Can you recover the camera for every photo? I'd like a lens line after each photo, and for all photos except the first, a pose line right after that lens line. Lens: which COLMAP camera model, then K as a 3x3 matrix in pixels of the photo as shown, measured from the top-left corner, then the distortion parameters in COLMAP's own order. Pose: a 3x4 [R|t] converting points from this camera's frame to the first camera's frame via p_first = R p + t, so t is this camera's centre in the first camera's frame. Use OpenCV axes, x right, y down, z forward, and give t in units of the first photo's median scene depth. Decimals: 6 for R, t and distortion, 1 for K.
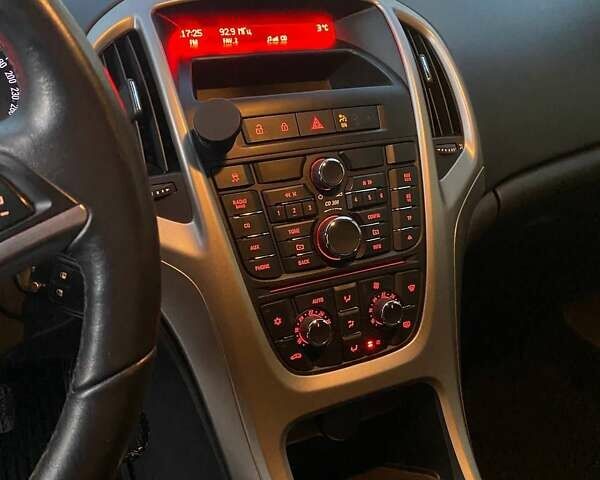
lens RADIAL K [[611.7, 0, 306.7], [0, 611.7, 238.0], [0, 0, 1]] dist [0.016811, -0.019805]
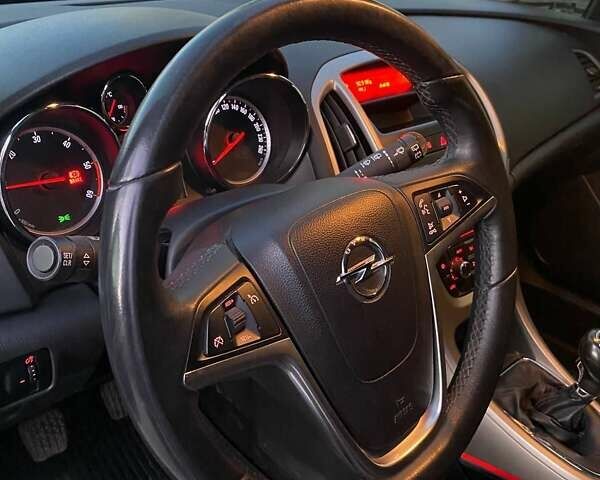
lens RADIAL K [[611.7, 0, 306.7], [0, 611.7, 238.0], [0, 0, 1]] dist [0.016811, -0.019805]
pose [[0.953973, -0.122778, 0.273606, -0.792381], [0.118308, 0.992434, 0.032842, -0.032550], [-0.275568, 0.001039, 0.961281, -0.437244]]
